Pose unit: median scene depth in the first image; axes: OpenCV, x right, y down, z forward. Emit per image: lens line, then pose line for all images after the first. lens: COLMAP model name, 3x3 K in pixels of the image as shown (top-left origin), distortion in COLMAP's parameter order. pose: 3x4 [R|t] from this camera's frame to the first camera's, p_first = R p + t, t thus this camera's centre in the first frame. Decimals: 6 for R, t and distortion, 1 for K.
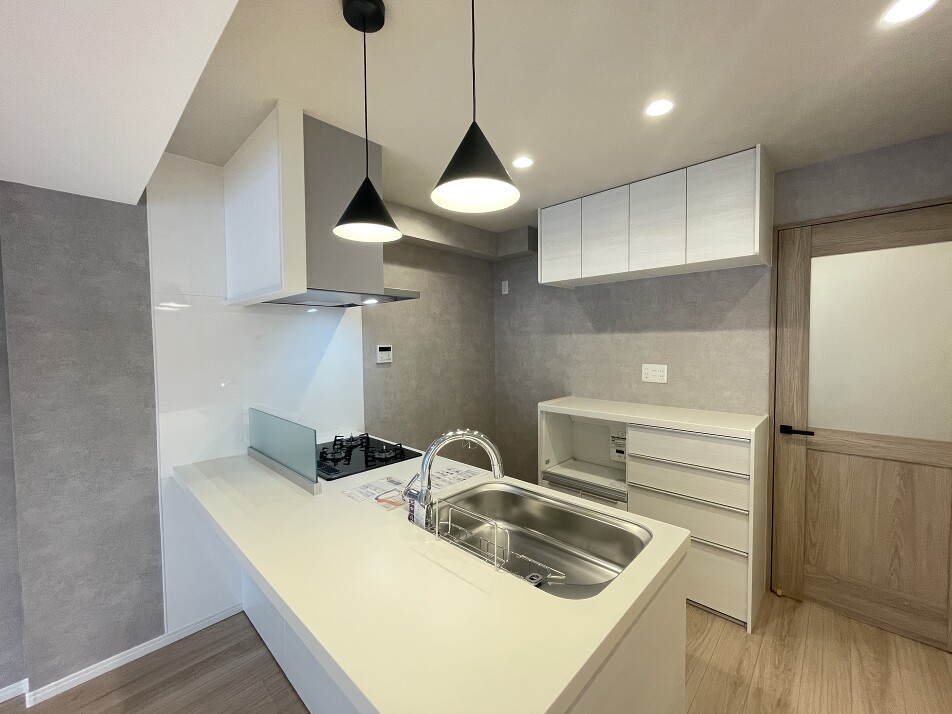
lens RADIAL K [[384.7, 0, 476.0], [0, 384.7, 357.0], [0, 0, 1]] dist [-0.004136, 0.000379]
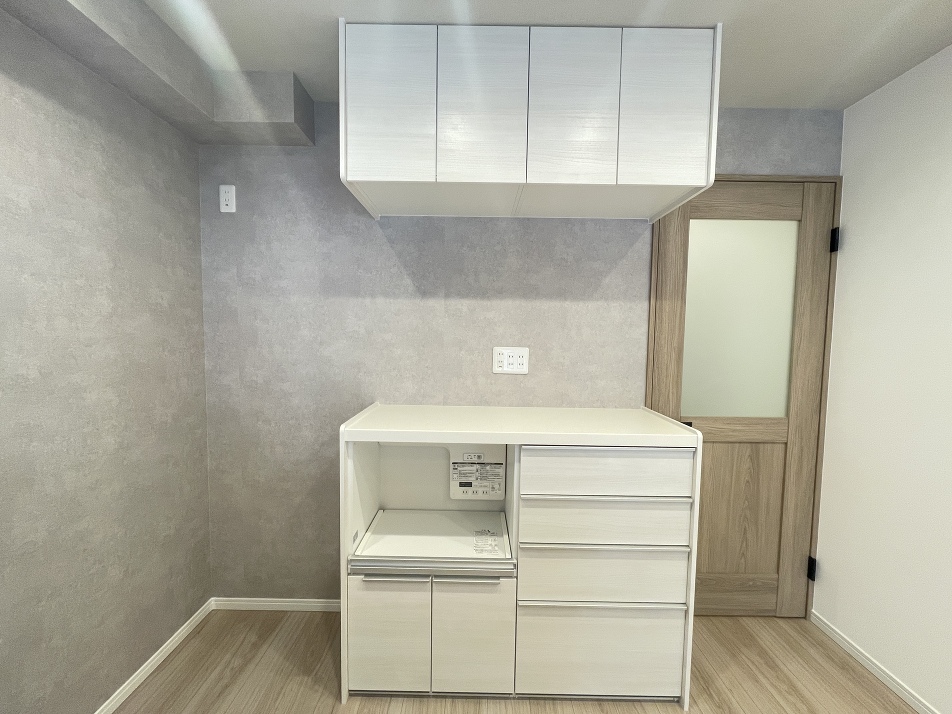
lens RADIAL K [[384.7, 0, 476.0], [0, 384.7, 357.0], [0, 0, 1]] dist [-0.004136, 0.000379]
pose [[0.727179, -0.018261, 0.686205, -0.047136], [0.003315, 0.999728, 0.023092, 0.020264], [-0.686440, -0.014517, 0.727041, 0.528594]]
